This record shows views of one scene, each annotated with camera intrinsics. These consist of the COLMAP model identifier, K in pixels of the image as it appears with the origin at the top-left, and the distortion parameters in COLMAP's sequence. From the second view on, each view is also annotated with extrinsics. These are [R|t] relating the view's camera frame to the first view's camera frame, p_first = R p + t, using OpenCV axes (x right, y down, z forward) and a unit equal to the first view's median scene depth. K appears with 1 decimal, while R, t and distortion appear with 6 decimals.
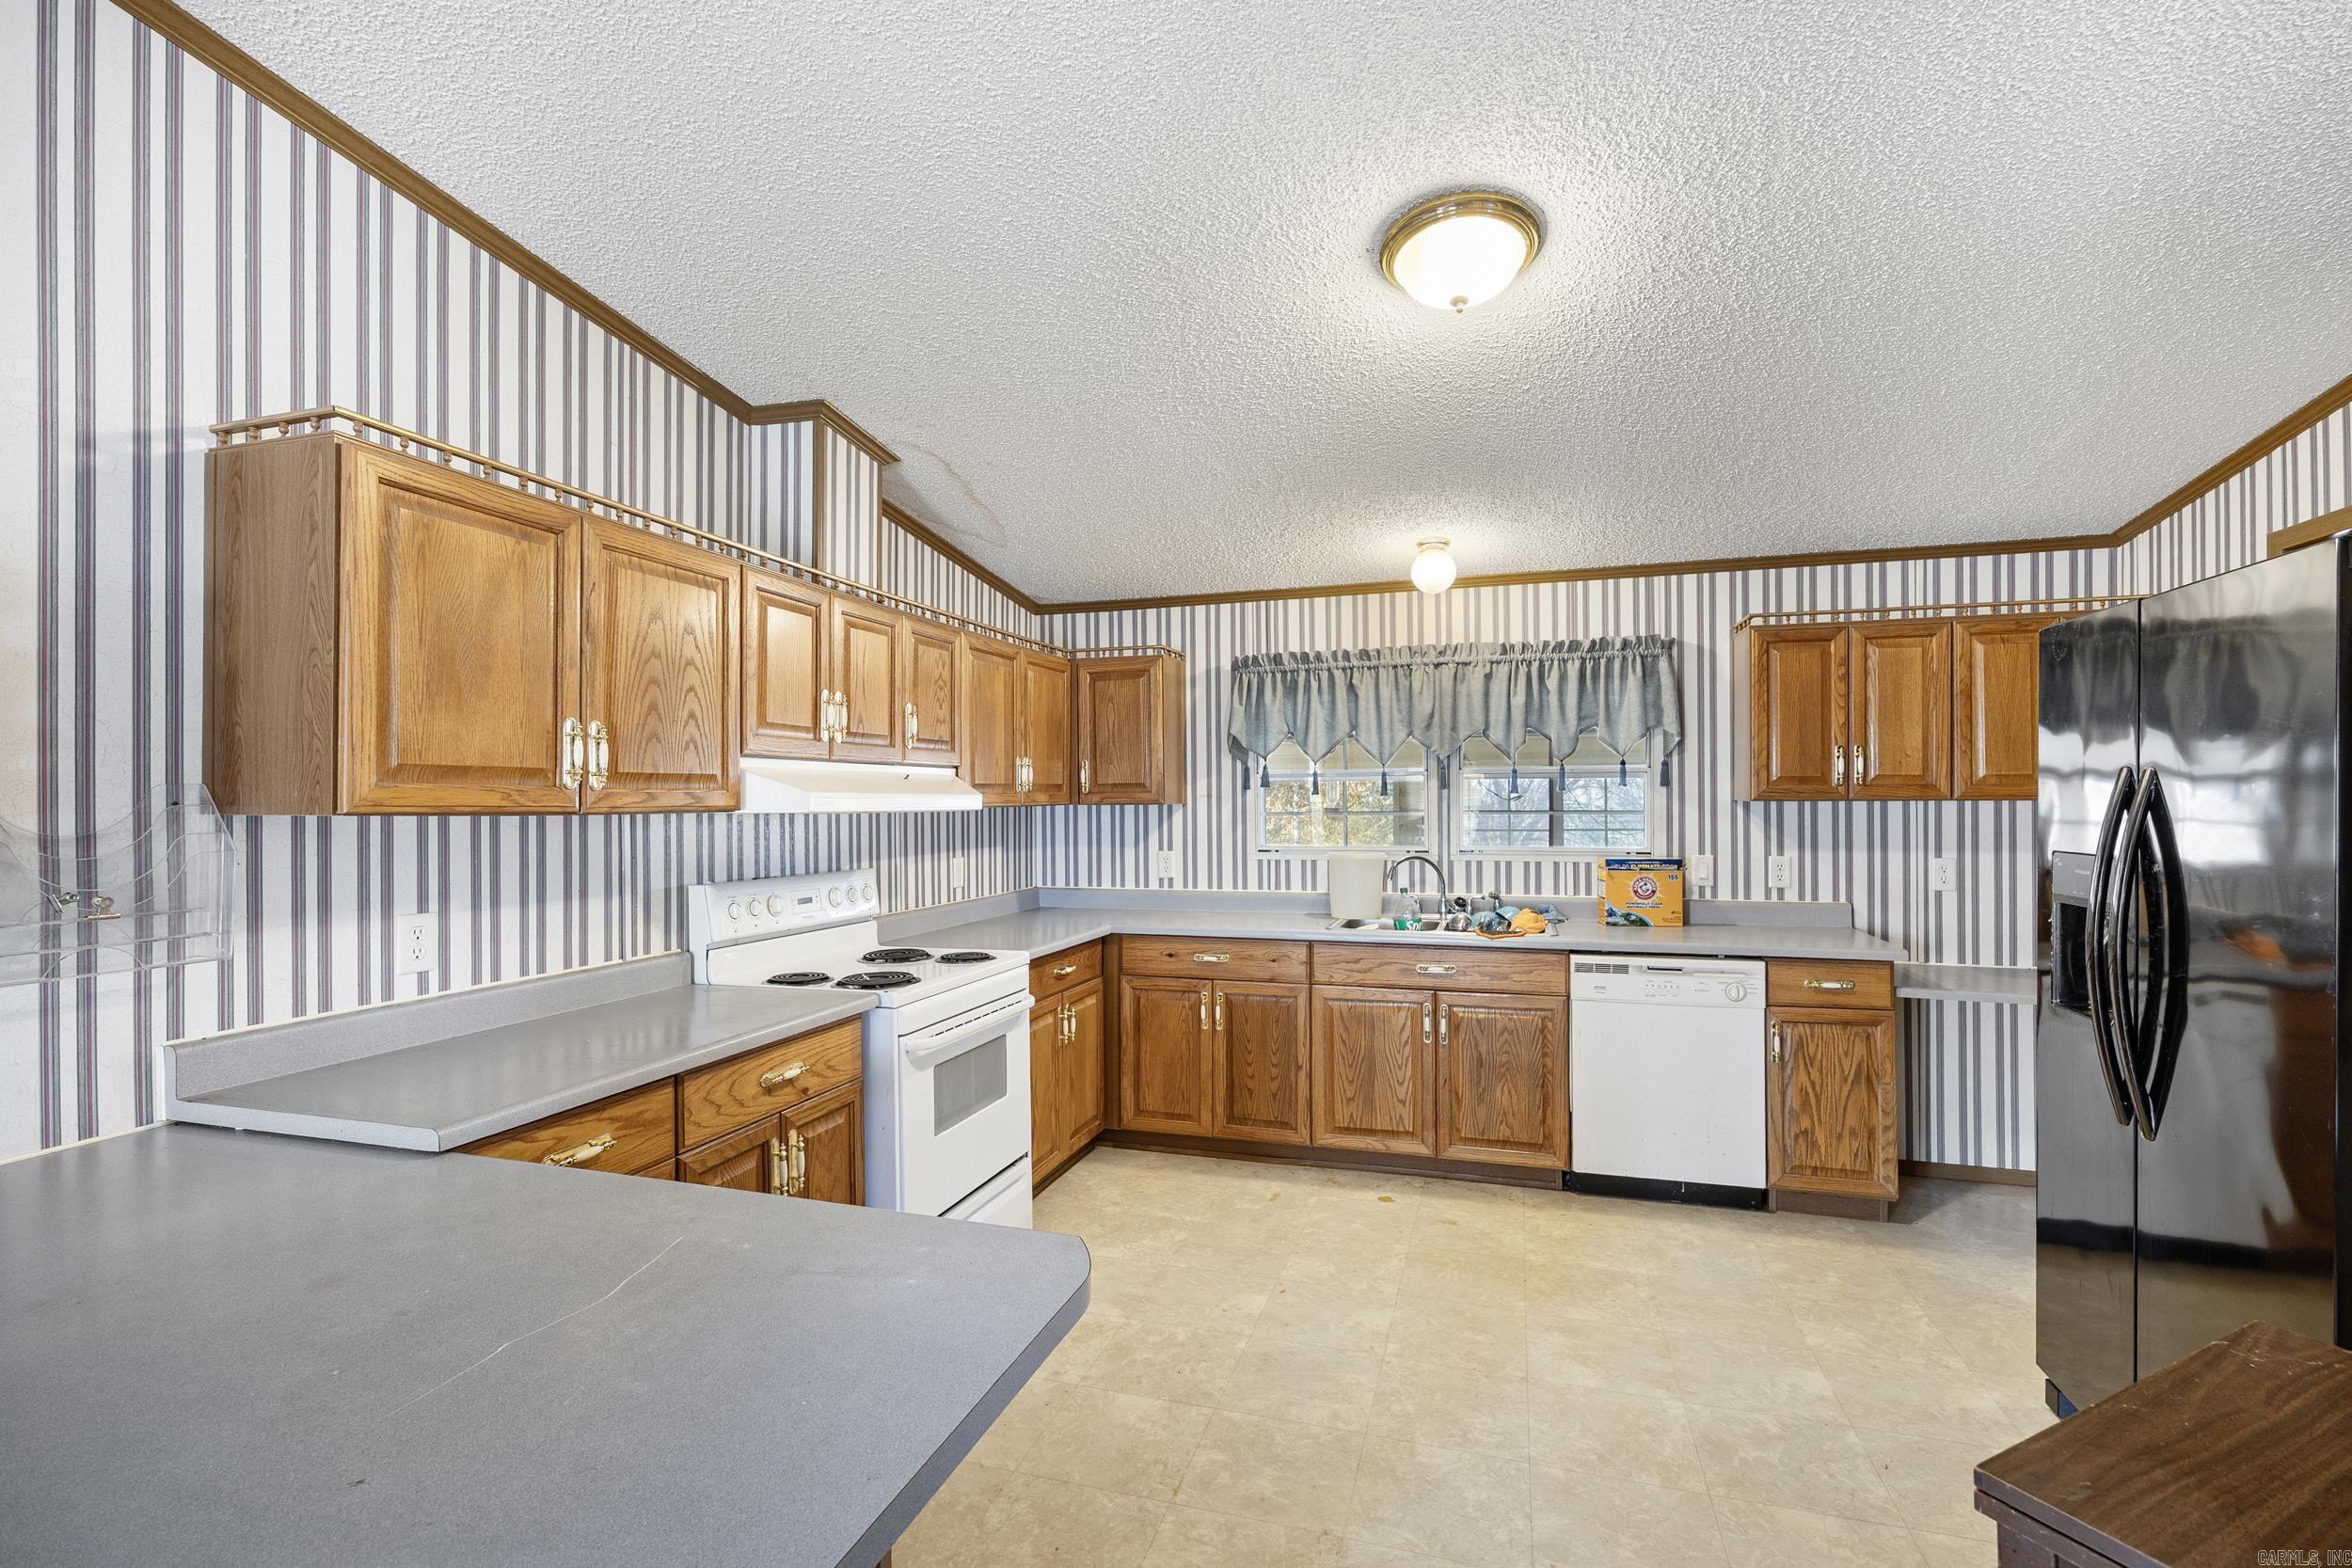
lens RADIAL K [[1037.6, 0, 1169.2], [0, 1037.6, 800.3], [0, 0, 1]] dist [-0.011966, 0.000440]
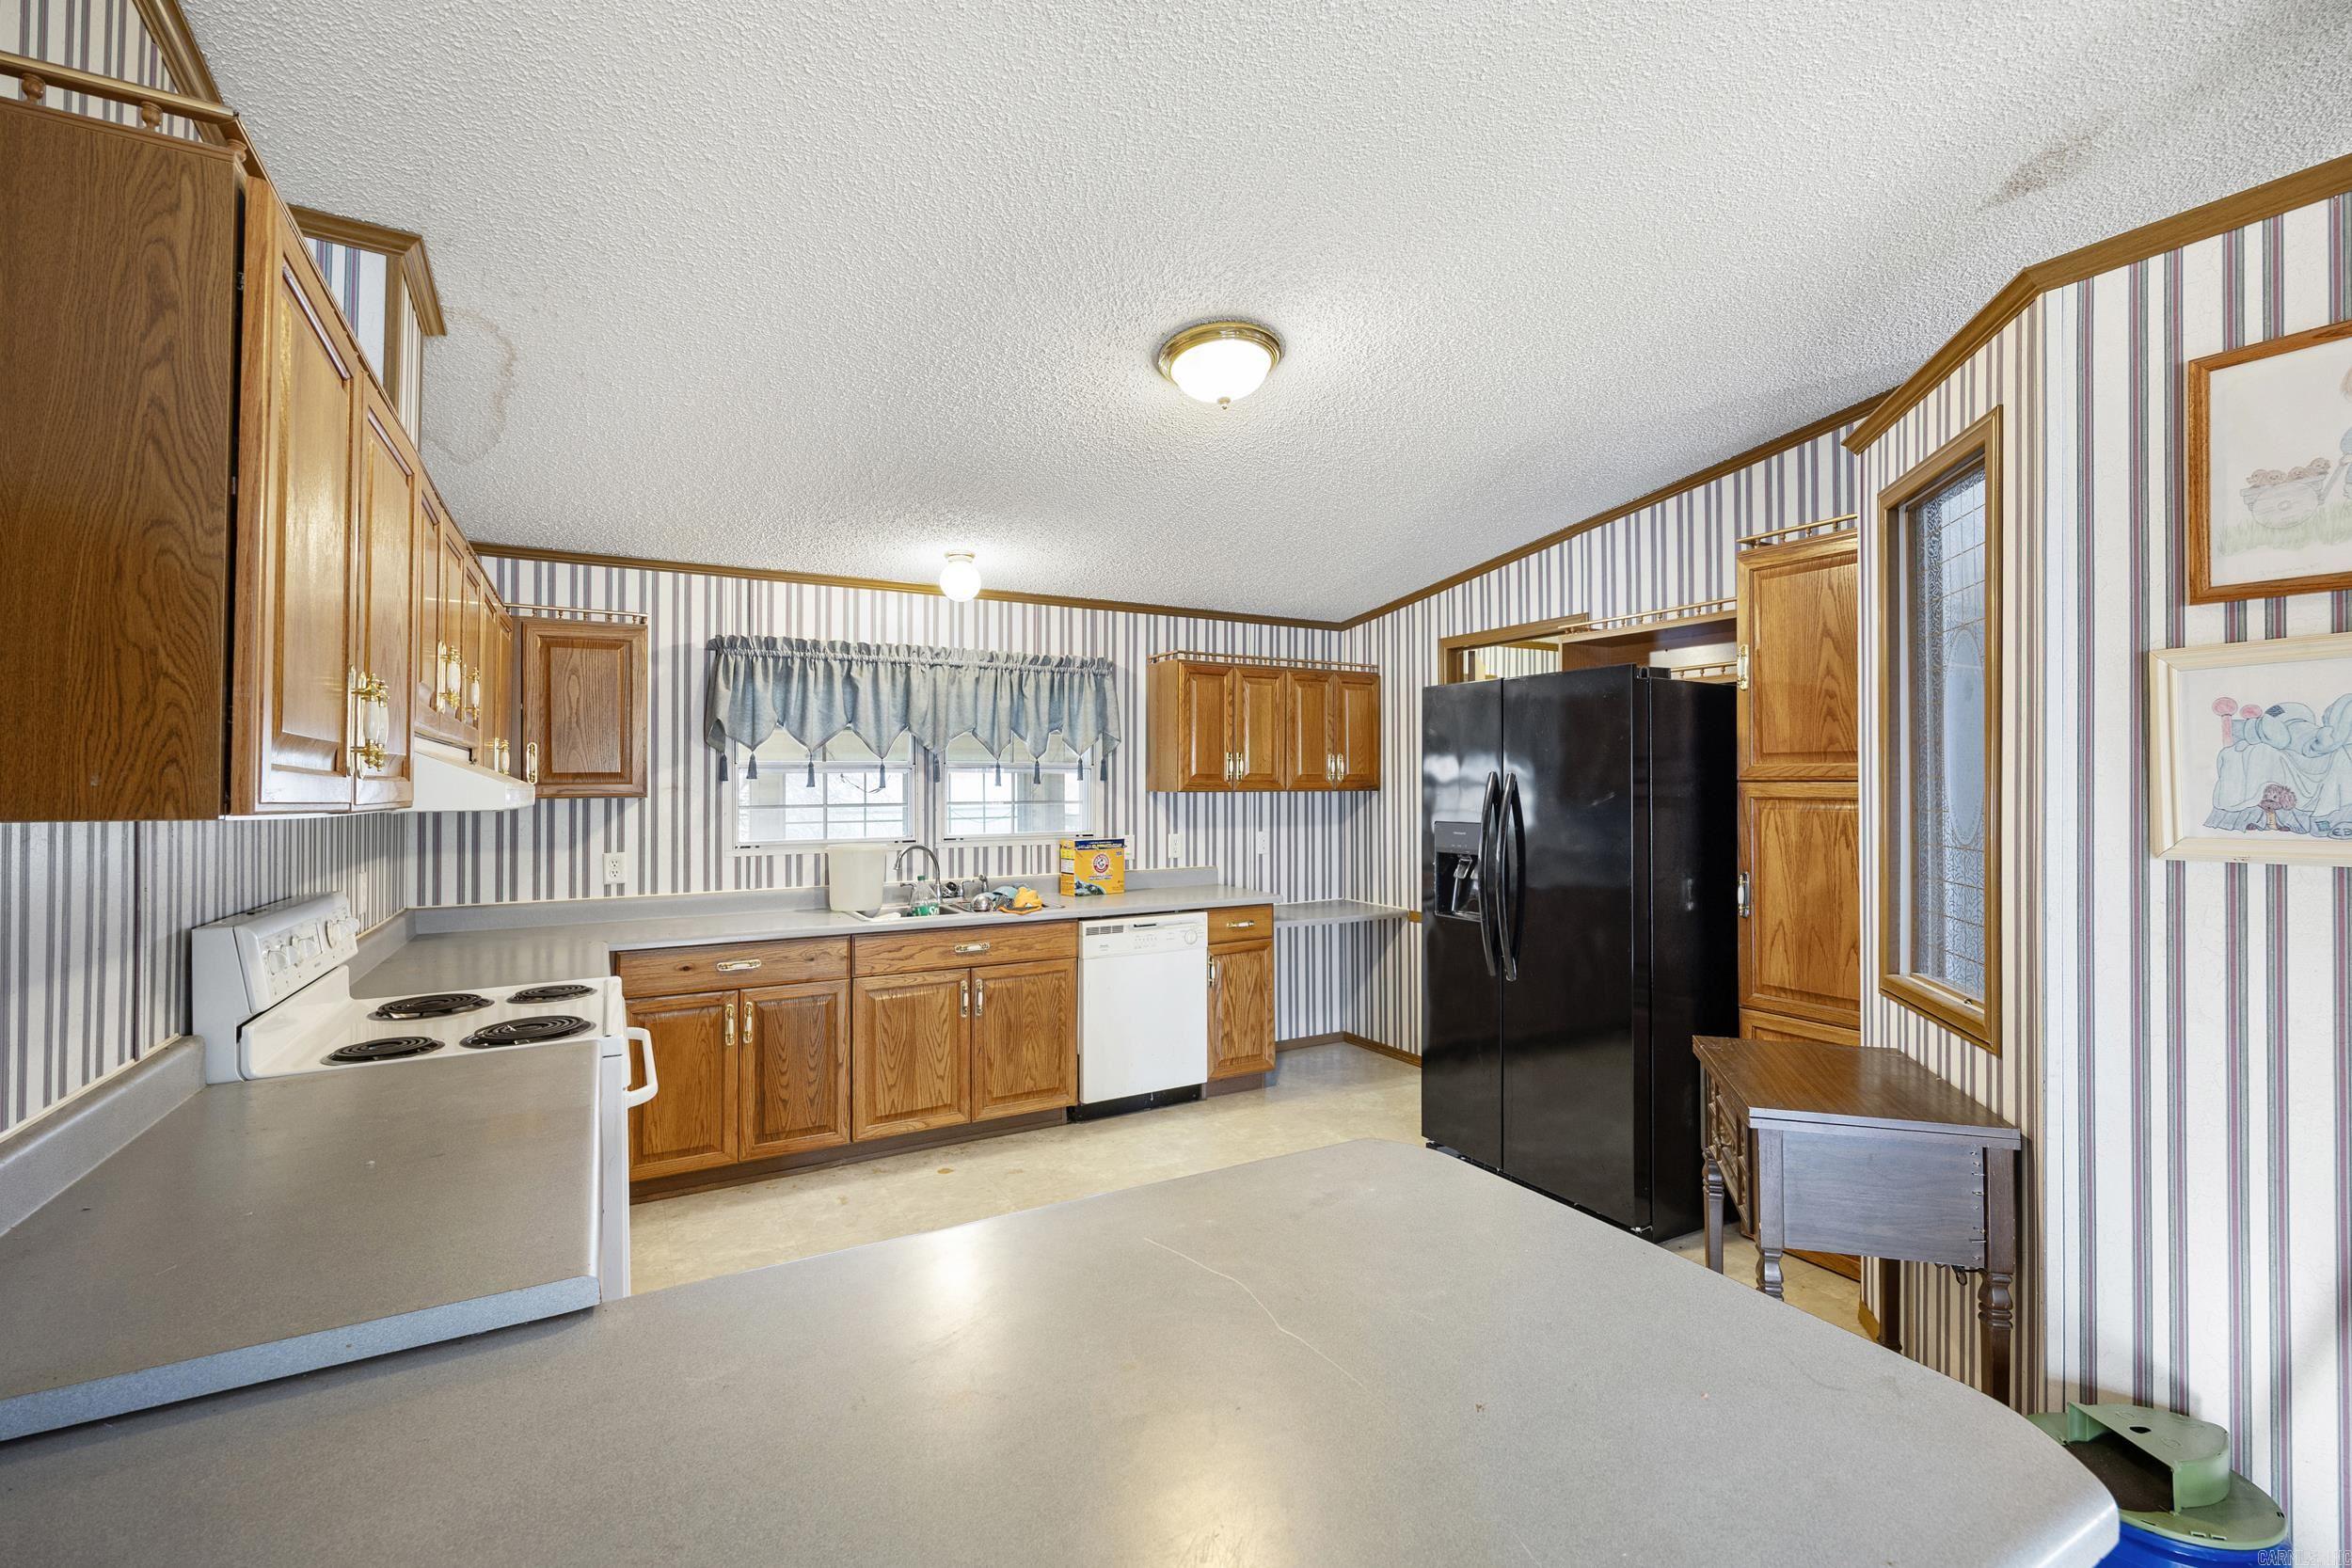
lens RADIAL K [[1037.6, 0, 1170.3], [0, 1037.6, 773.1], [0, 0, 1]] dist [-0.011966, 0.000440]
pose [[0.675485, 0.010827, 0.737294, -0.393749], [0.001506, 0.999870, -0.016063, -0.002358], [-0.737372, 0.011960, 0.675381, 0.107370]]
